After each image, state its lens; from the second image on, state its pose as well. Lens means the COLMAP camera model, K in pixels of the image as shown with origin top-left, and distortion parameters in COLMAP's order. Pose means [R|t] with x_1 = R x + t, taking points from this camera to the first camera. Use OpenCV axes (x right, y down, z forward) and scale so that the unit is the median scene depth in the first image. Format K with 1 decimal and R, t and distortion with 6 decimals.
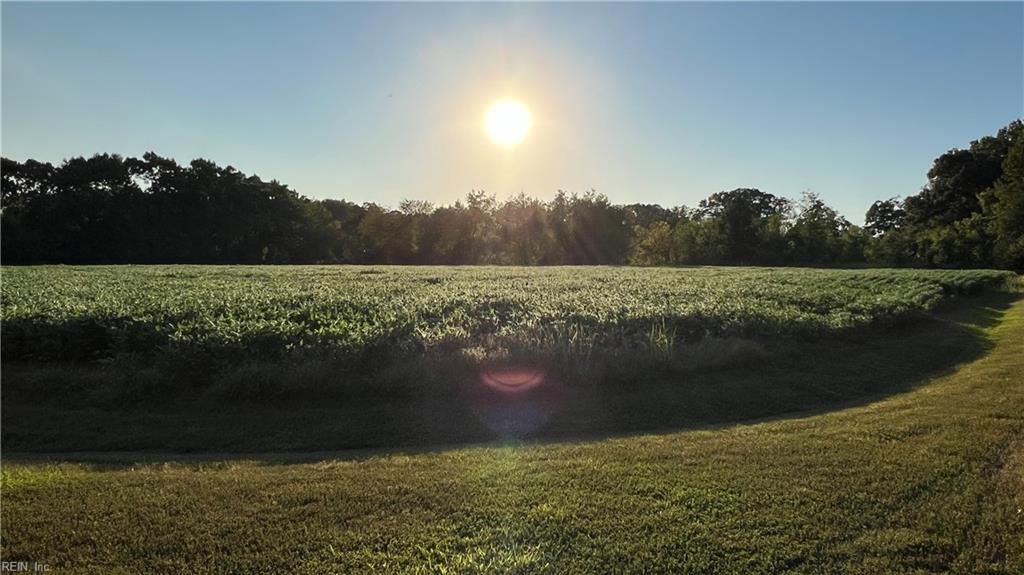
lens RADIAL K [[730.2, 0, 512.9], [0, 730.2, 286.4], [0, 0, 1]] dist [-0.024081, -0.009962]
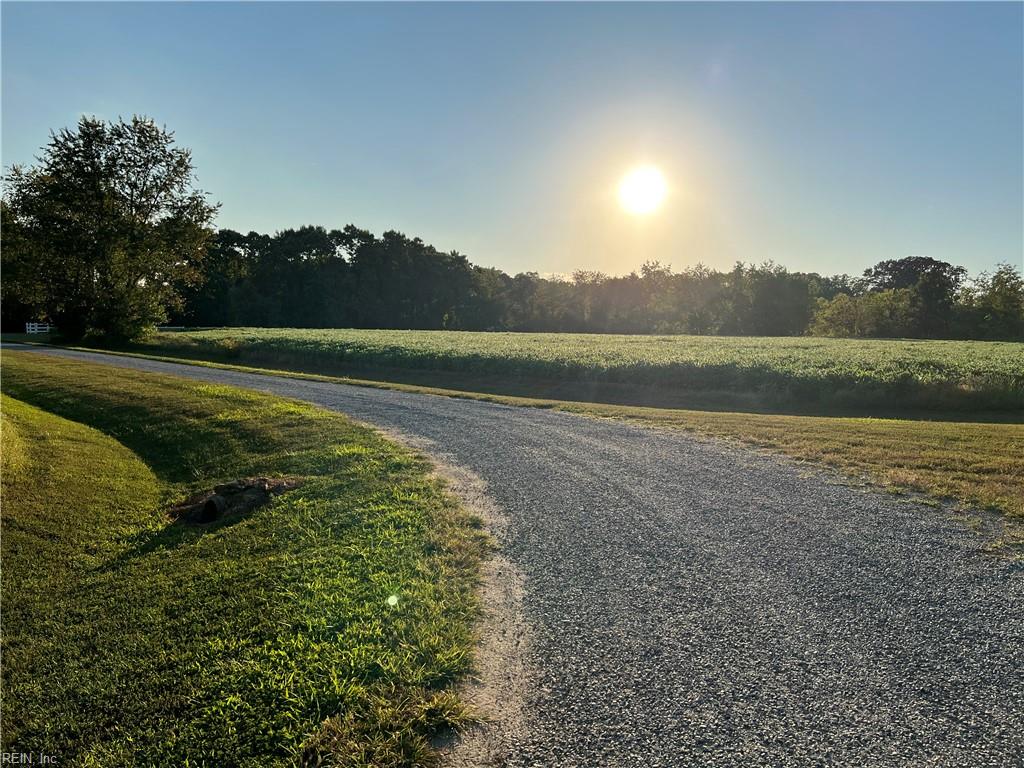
lens RADIAL K [[768.1, 0, 514.2], [0, 768.1, 387.3], [0, 0, 1]] dist [0.027906, -0.034958]
pose [[0.990663, 0.024936, -0.134032, -0.095888], [-0.019327, 0.998889, 0.042987, 0.002769], [0.134955, -0.039995, 0.990044, -0.110400]]
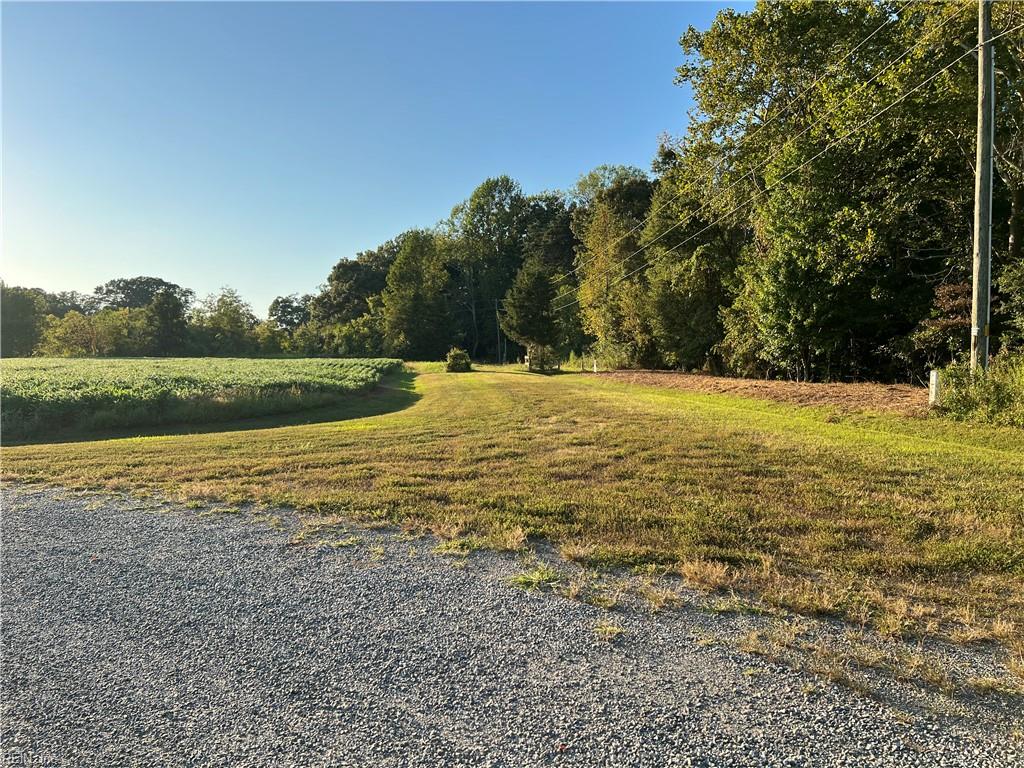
lens RADIAL K [[768.1, 0, 519.0], [0, 768.1, 389.9], [0, 0, 1]] dist [0.027906, -0.034958]
pose [[0.705265, -0.038102, 0.707919, -0.099071], [0.028249, 0.999272, 0.025640, 0.003289], [-0.708380, 0.001915, 0.705828, -0.105764]]
